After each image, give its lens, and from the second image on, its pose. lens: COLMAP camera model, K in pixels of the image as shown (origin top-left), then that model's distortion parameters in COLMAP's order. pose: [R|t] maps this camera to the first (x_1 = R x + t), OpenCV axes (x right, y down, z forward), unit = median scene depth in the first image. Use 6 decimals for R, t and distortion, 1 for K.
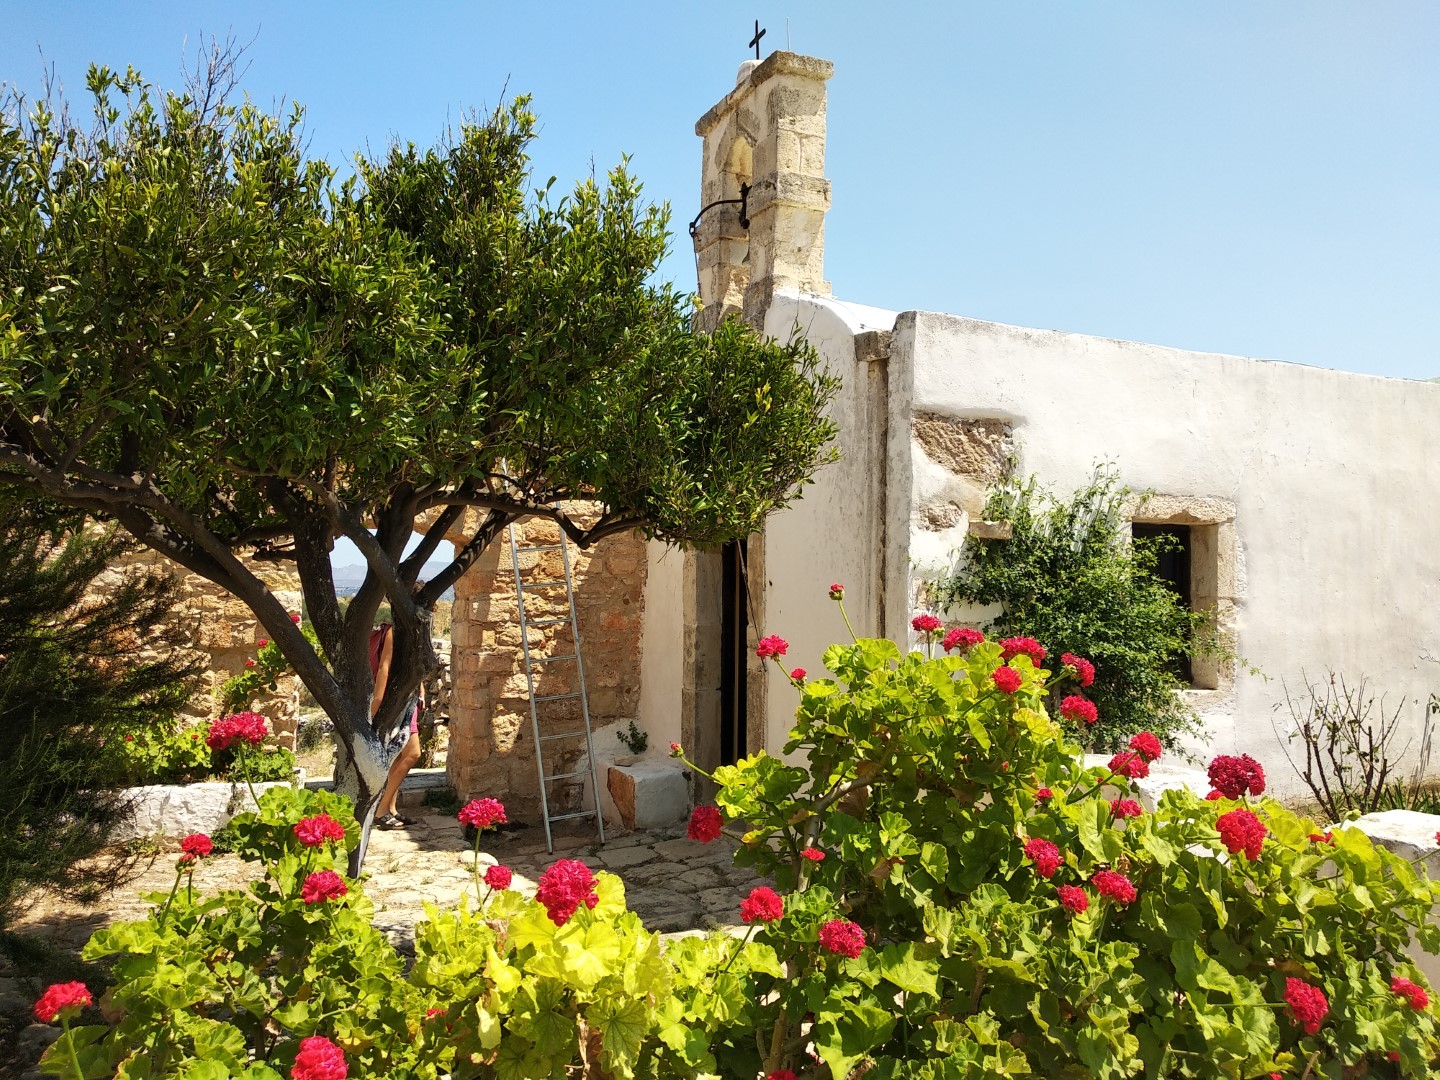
lens RADIAL K [[1083.9, 0, 720.0], [0, 1083.9, 541.0], [0, 0, 1]] dist [0.010181, 0.001035]
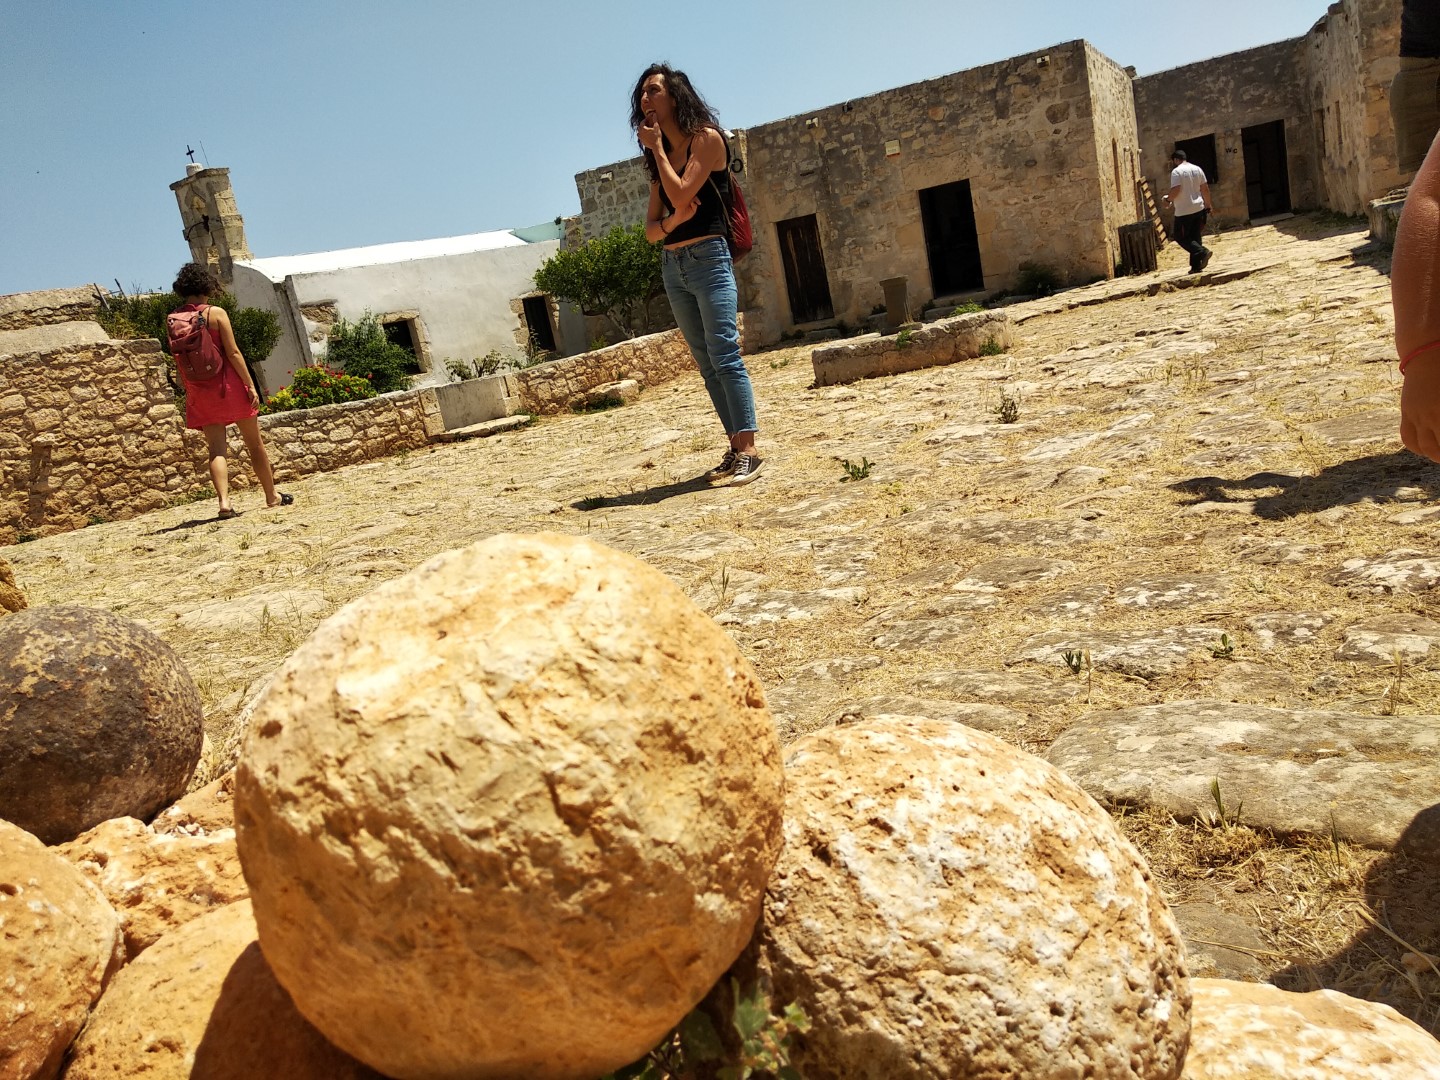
lens RADIAL K [[1083.9, 0, 722.1], [0, 1083.9, 541.6], [0, 0, 1]] dist [0.010181, 0.001035]
pose [[0.858905, -0.288274, 0.423296, -0.295287], [0.189554, 0.946778, 0.260155, -0.057201], [-0.475763, -0.143211, 0.867836, -2.379233]]
